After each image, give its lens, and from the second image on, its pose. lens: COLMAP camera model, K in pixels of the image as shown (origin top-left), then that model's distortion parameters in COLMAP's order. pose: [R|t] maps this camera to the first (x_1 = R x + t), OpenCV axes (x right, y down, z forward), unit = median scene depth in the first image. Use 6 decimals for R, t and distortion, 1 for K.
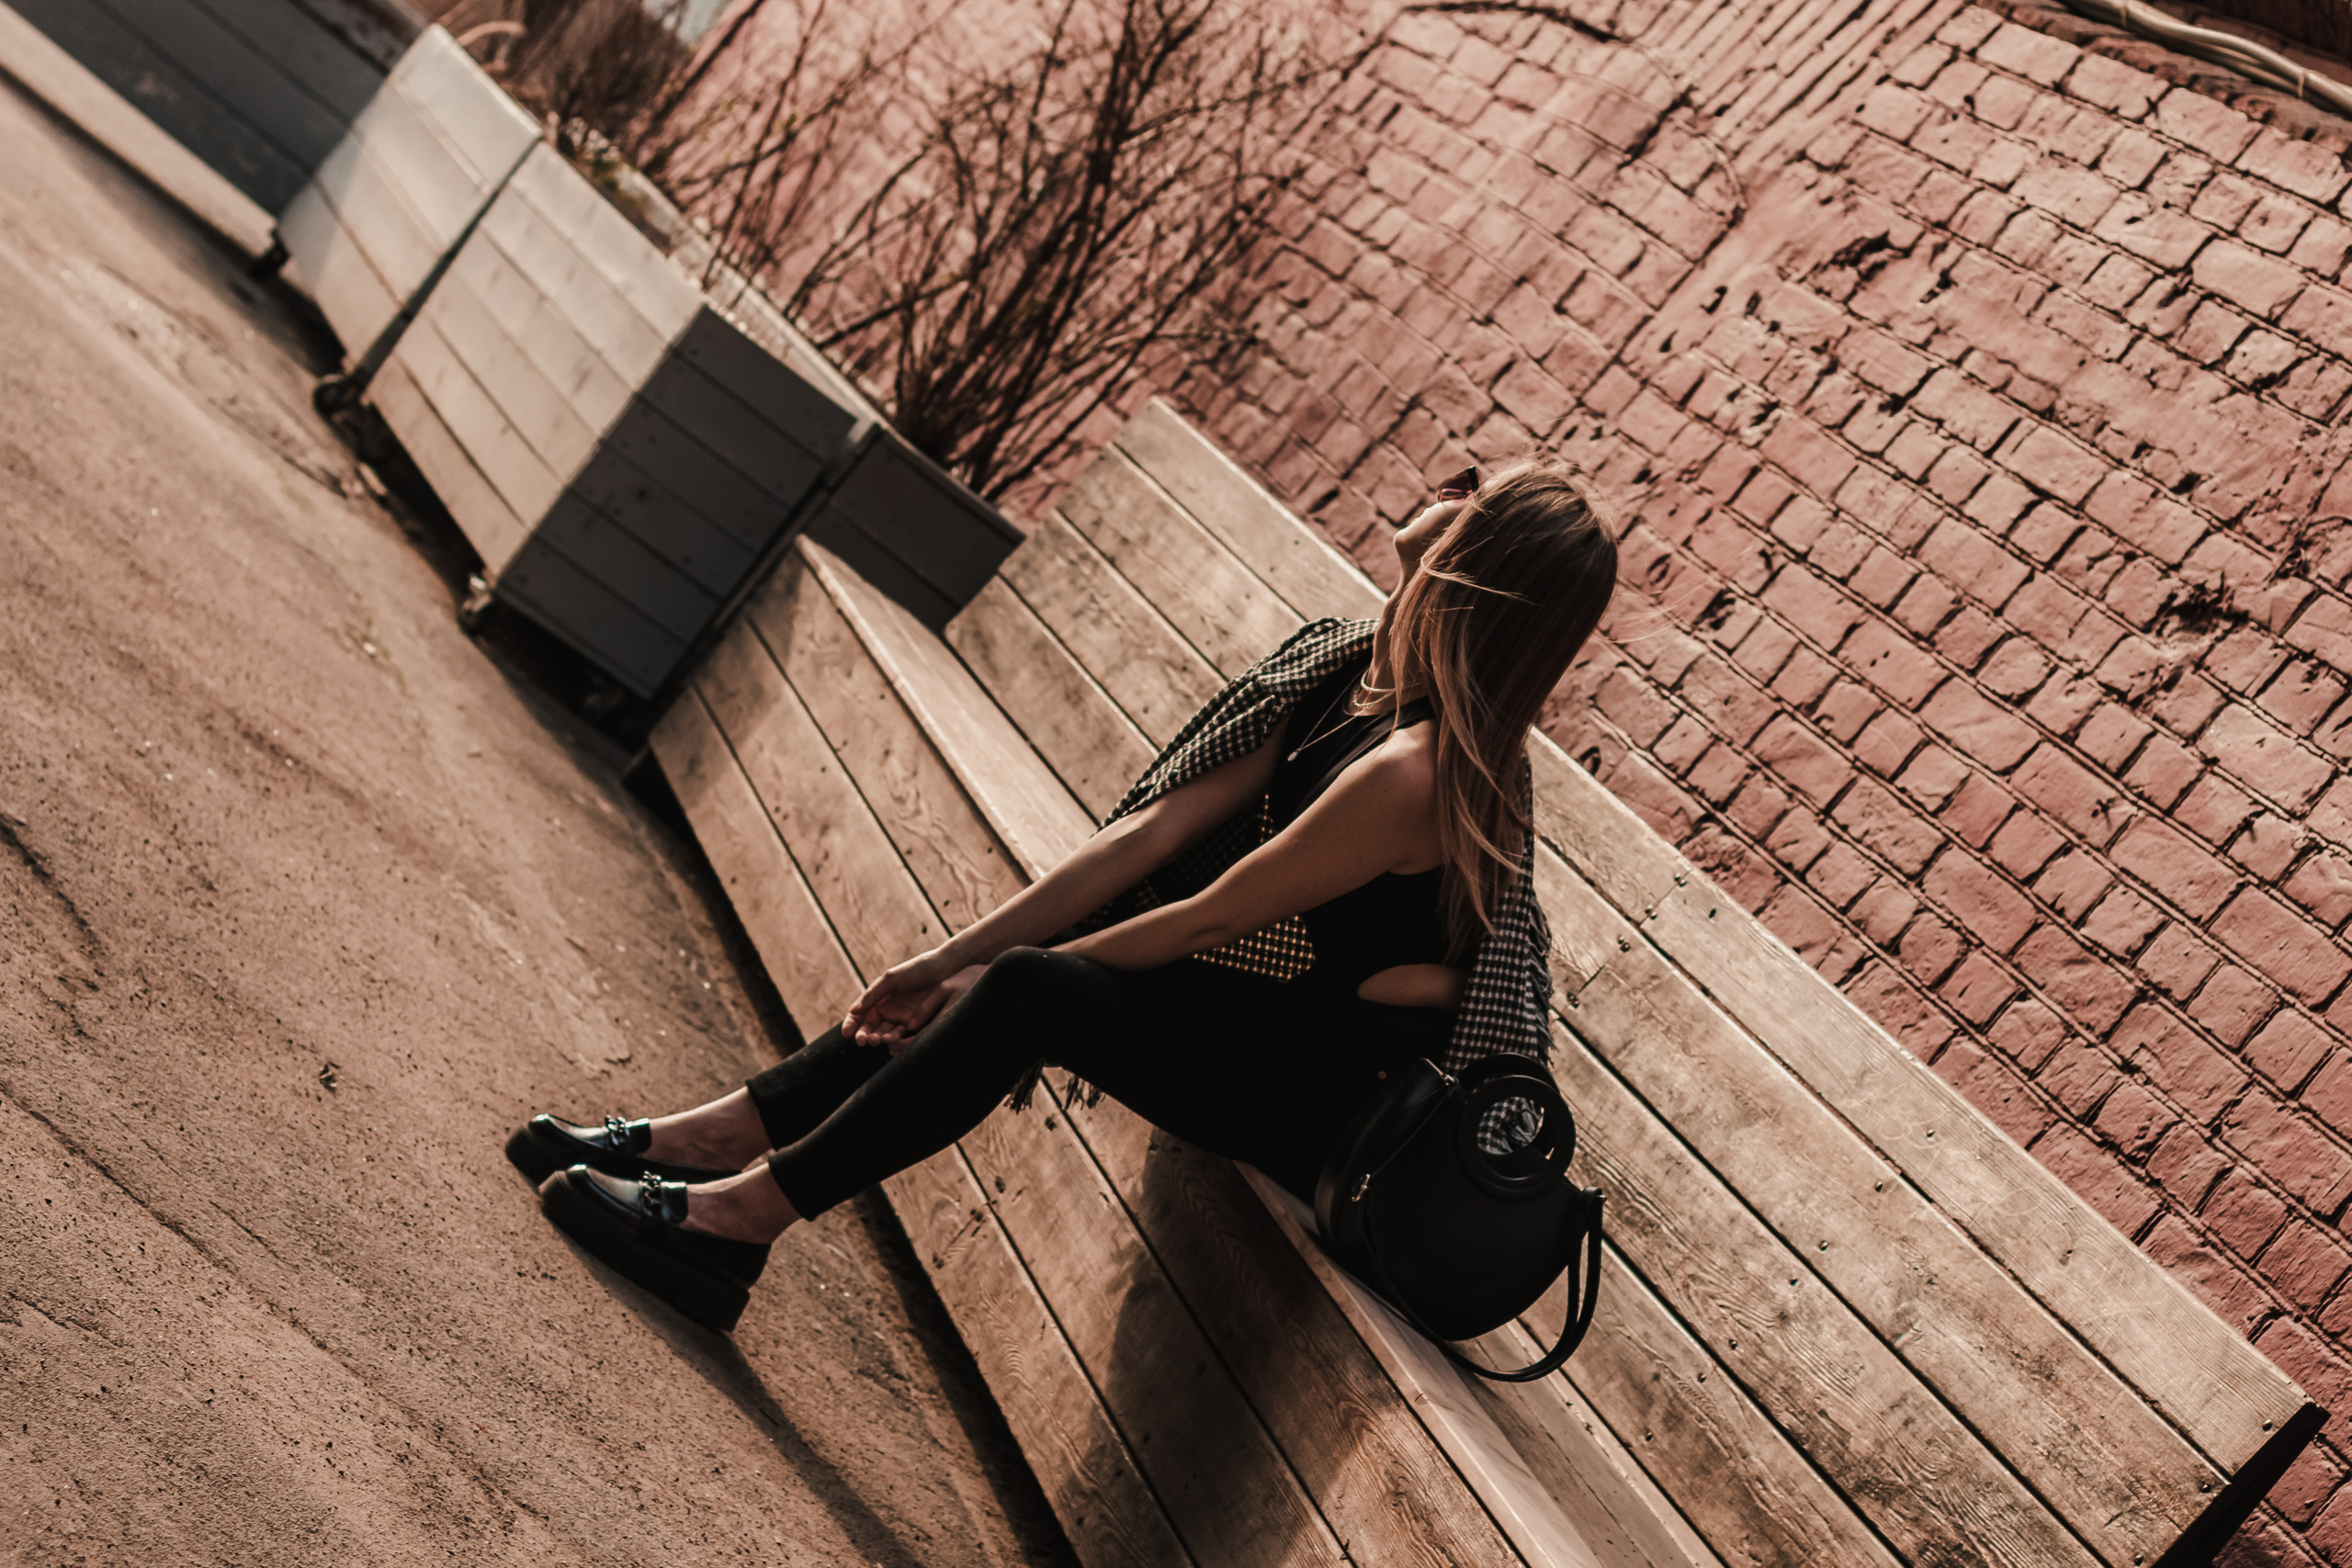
lens RADIAL K [[5635.1, 0, 1176.0], [0, 5635.1, 784.0], [0, 0, 1]] dist [0.047820, 0.133549]
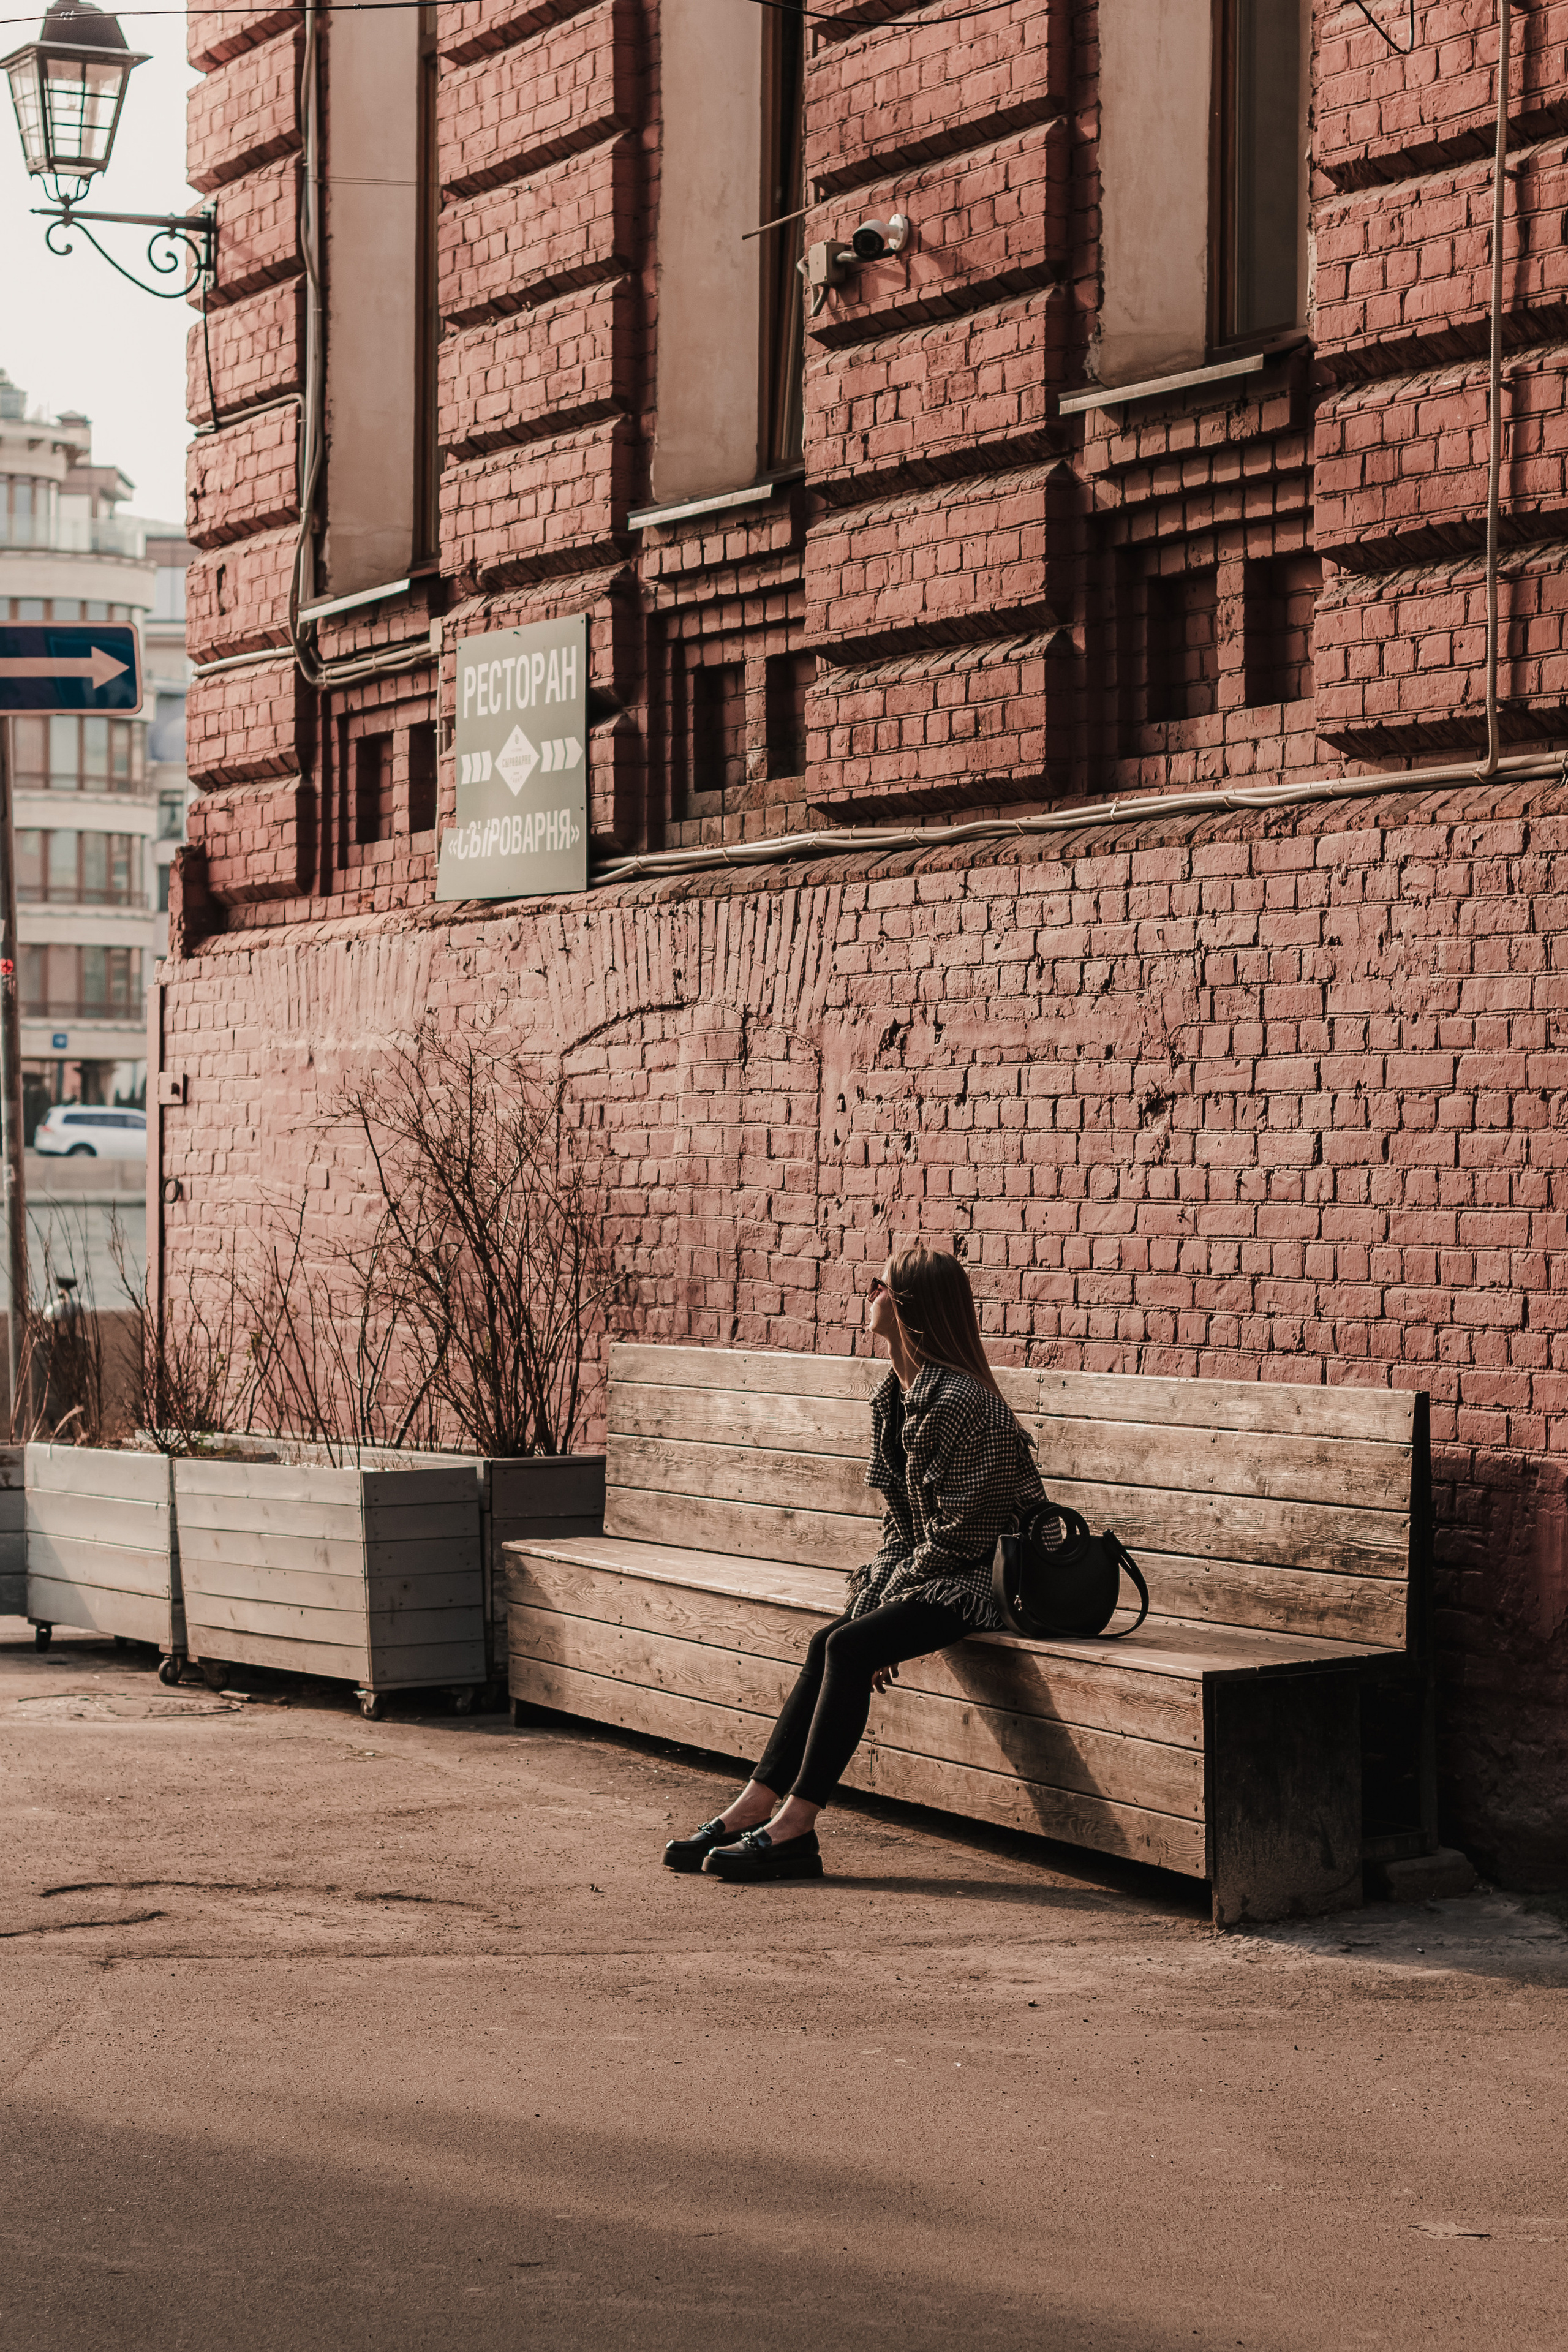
lens RADIAL K [[5635.7, 0, 784.0], [0, 5635.7, 1176.0], [0, 0, 1]] dist [0.047820, 0.133549]
pose [[0.766959, -0.638147, 0.067402, -0.053394], [0.640668, 0.767438, -0.024142, -0.039470], [-0.036321, 0.061699, 0.997434, -0.784684]]
